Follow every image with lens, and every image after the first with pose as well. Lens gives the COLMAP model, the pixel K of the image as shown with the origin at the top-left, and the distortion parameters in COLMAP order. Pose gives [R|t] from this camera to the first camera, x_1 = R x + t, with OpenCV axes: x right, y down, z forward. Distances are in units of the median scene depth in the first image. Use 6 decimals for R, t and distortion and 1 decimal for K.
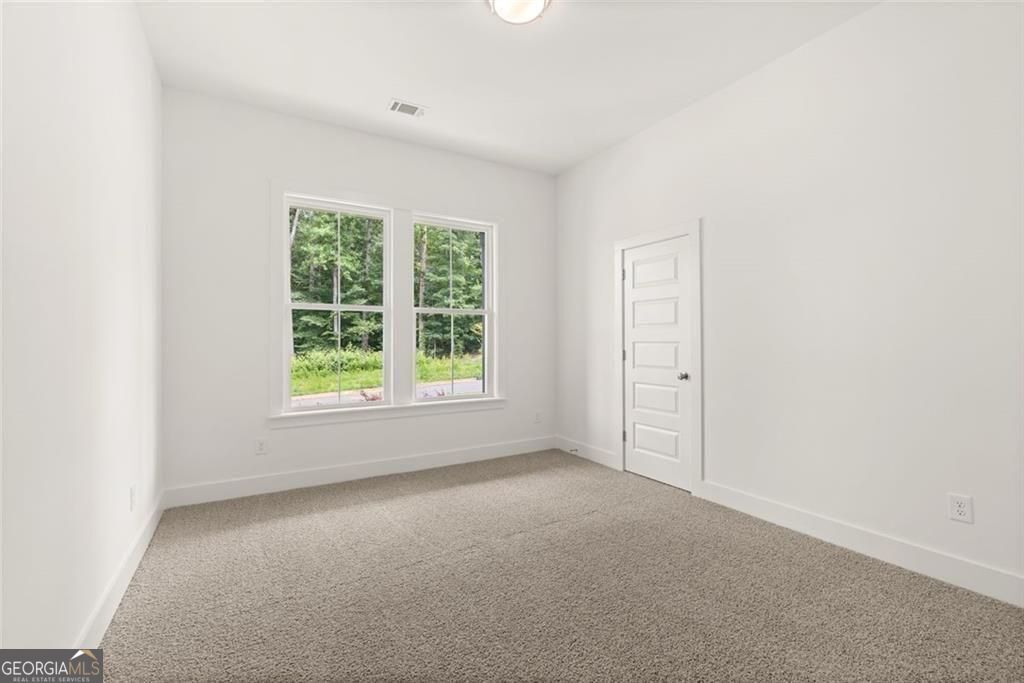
lens RADIAL K [[445.4, 0, 514.5], [0, 445.4, 337.0], [0, 0, 1]] dist [-0.004475, 0.000836]
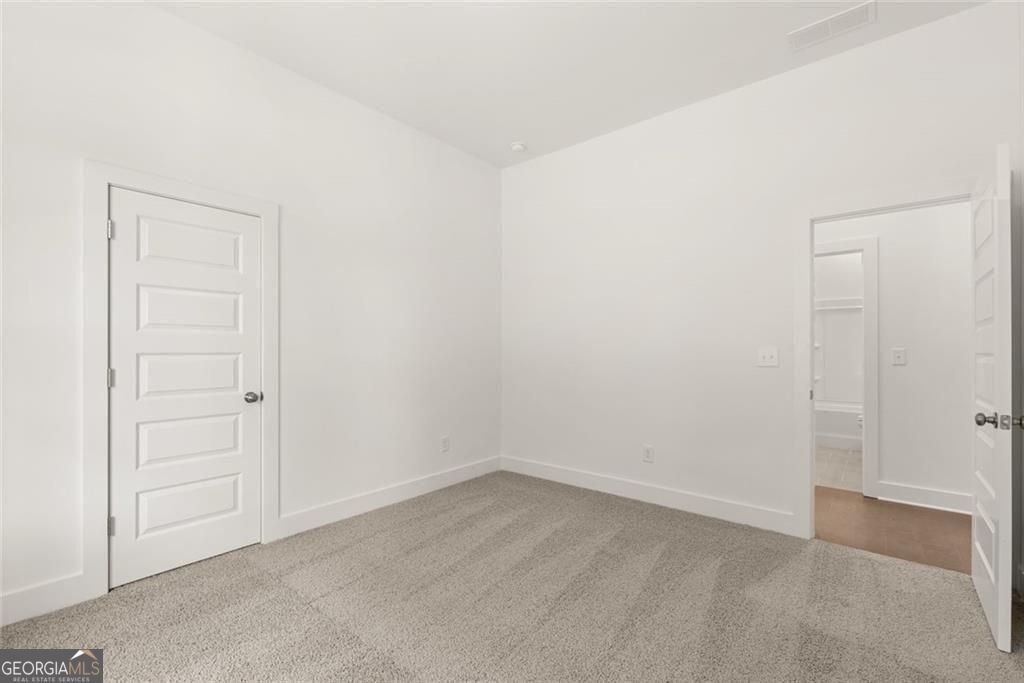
lens RADIAL K [[445.4, 0, 513.5], [0, 445.4, 349.8], [0, 0, 1]] dist [-0.004475, 0.000836]
pose [[-0.340849, 0.003896, 0.940110, -0.257458], [-0.006729, 0.999956, -0.006584, 0.003893], [-0.940094, -0.008570, -0.340808, 0.432325]]
